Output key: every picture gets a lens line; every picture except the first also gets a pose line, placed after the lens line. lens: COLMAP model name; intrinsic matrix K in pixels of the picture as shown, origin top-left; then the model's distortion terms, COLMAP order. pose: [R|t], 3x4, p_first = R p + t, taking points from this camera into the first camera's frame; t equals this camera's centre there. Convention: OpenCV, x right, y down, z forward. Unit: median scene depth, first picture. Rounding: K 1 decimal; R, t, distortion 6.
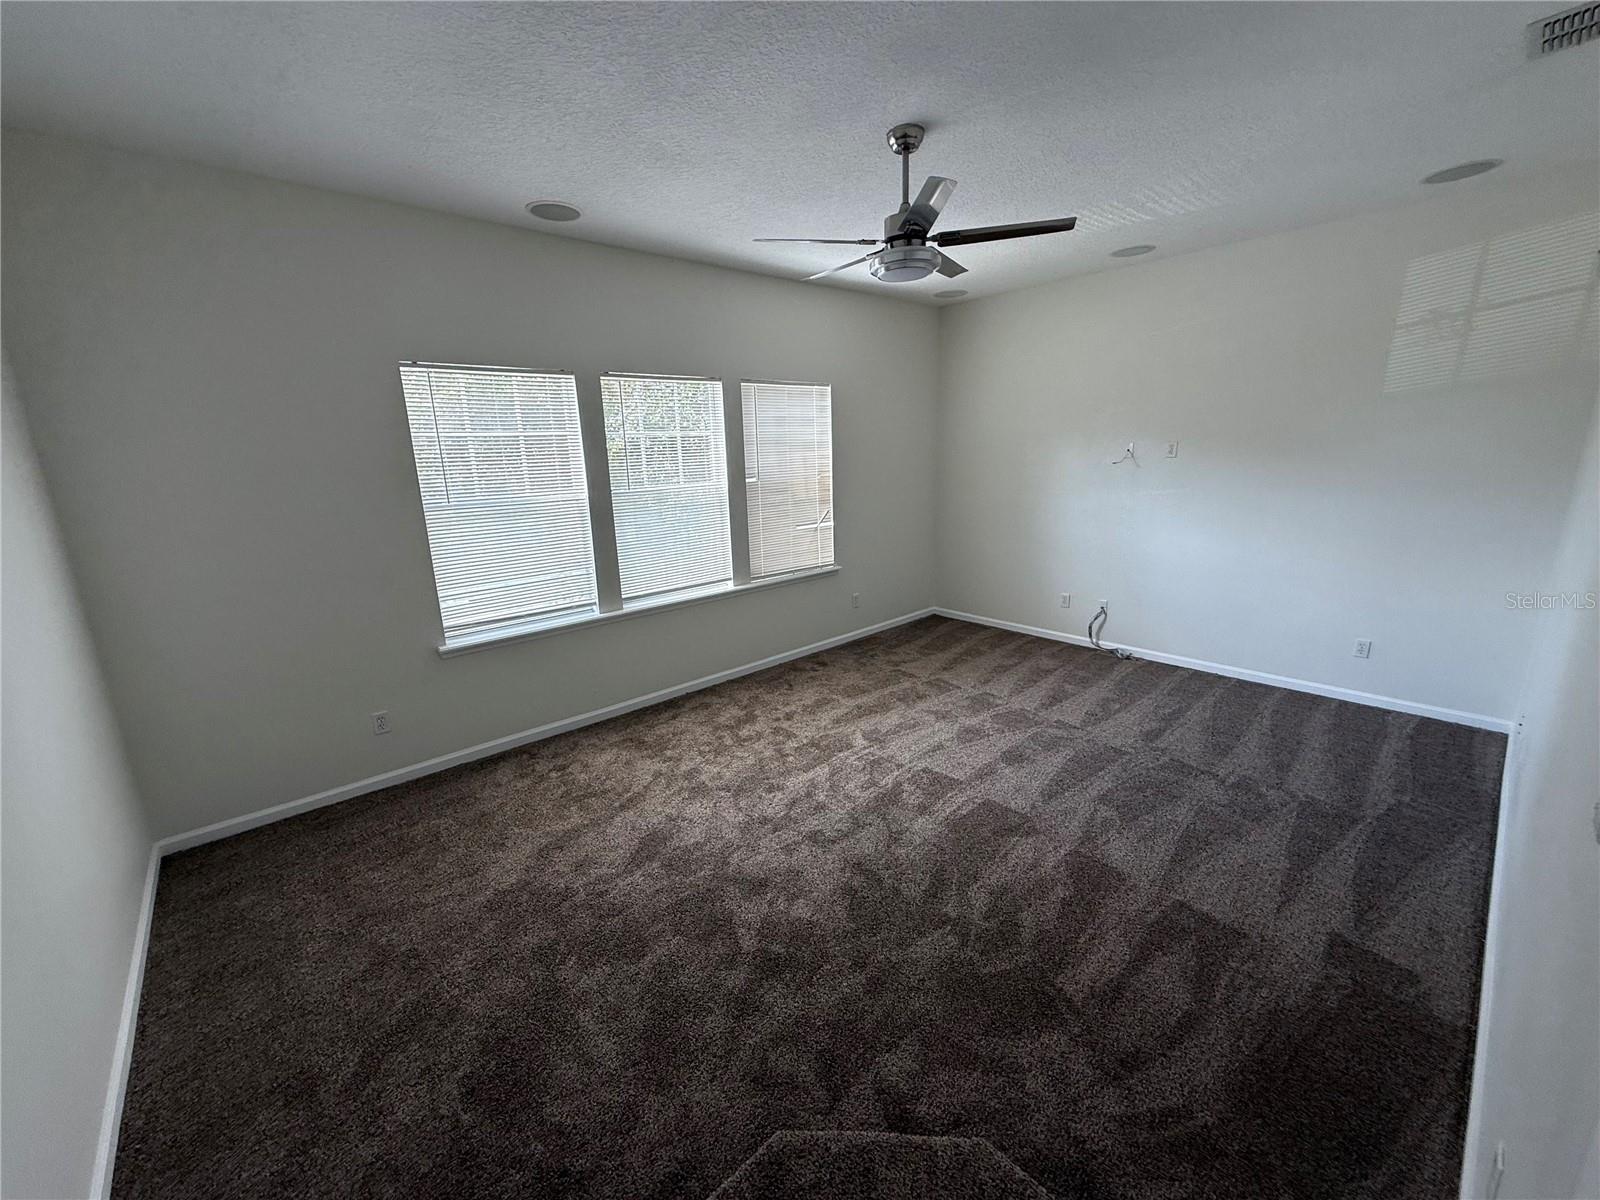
lens RADIAL K [[634.5, 0, 788.8], [0, 634.5, 597.3], [0, 0, 1]] dist [0.000392, 0.000295]
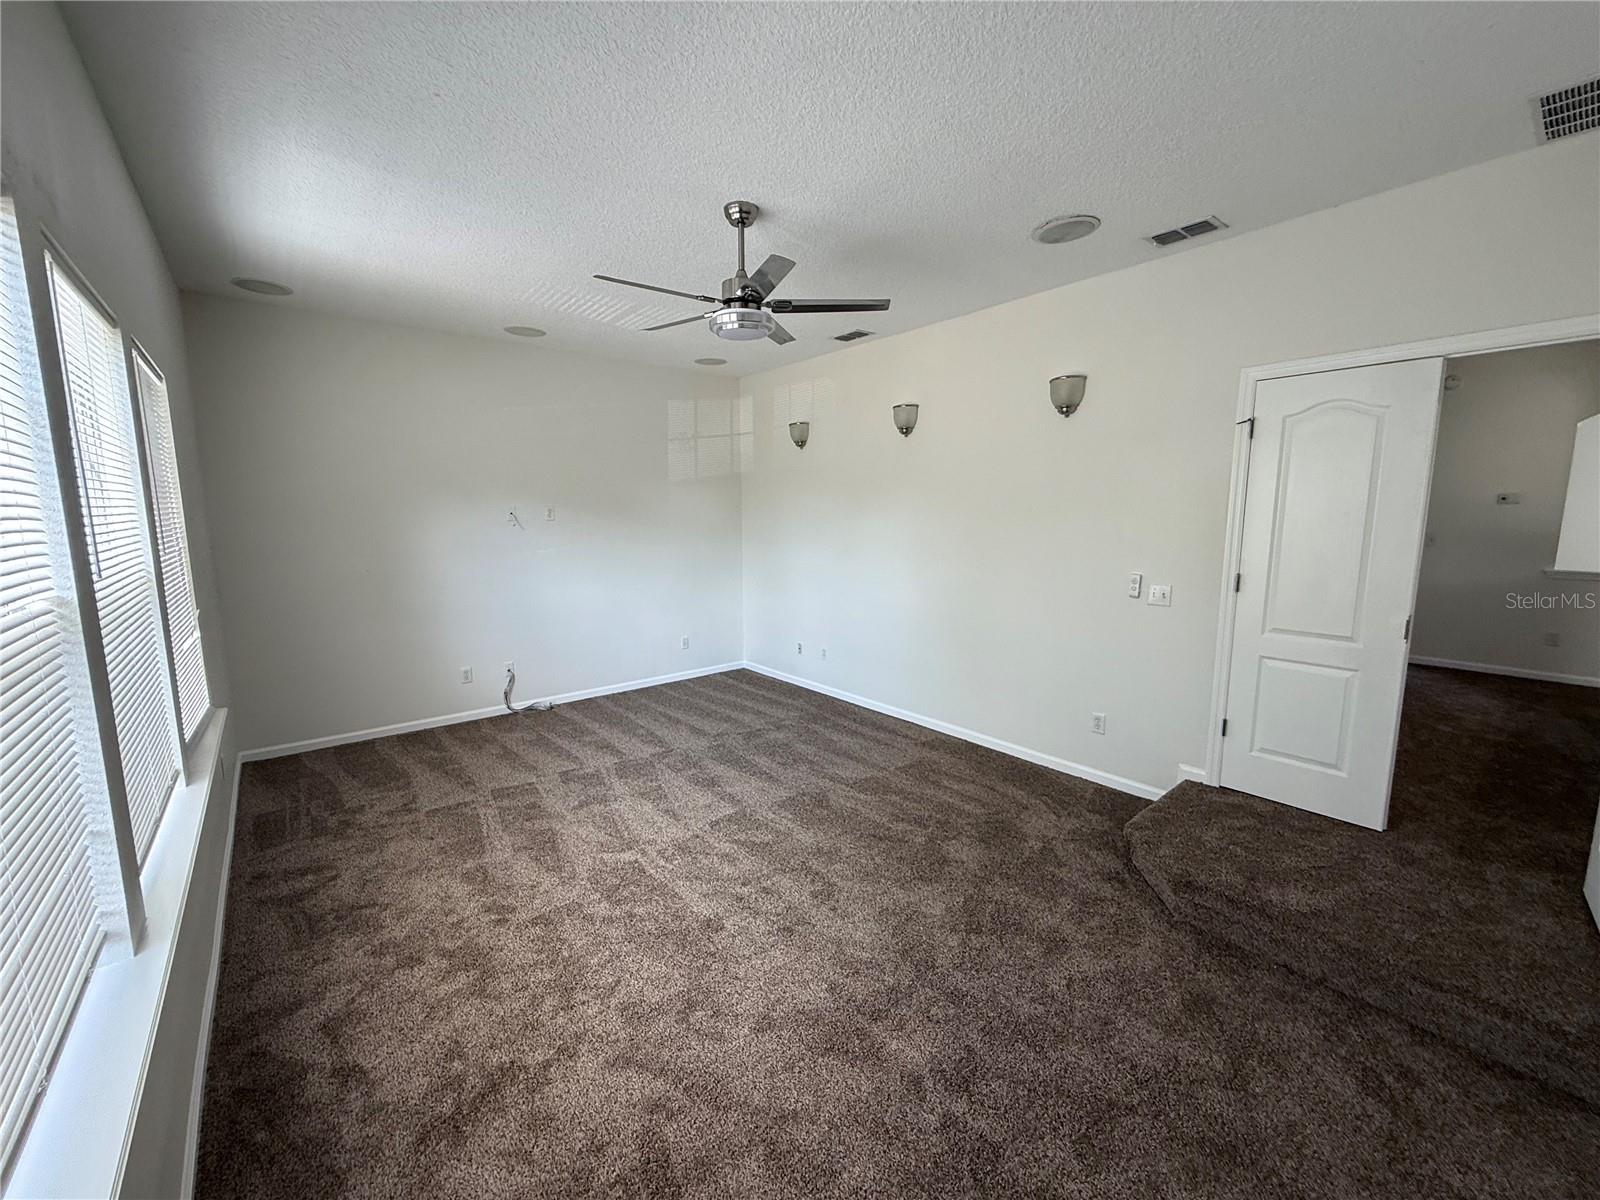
lens RADIAL K [[634.5, 0, 788.8], [0, 634.5, 597.3], [0, 0, 1]] dist [0.000392, 0.000295]
pose [[0.039296, -0.103249, 0.993879, -0.612159], [0.232638, 0.968260, 0.091389, -0.110032], [-0.971769, 0.227623, 0.062069, 0.634054]]
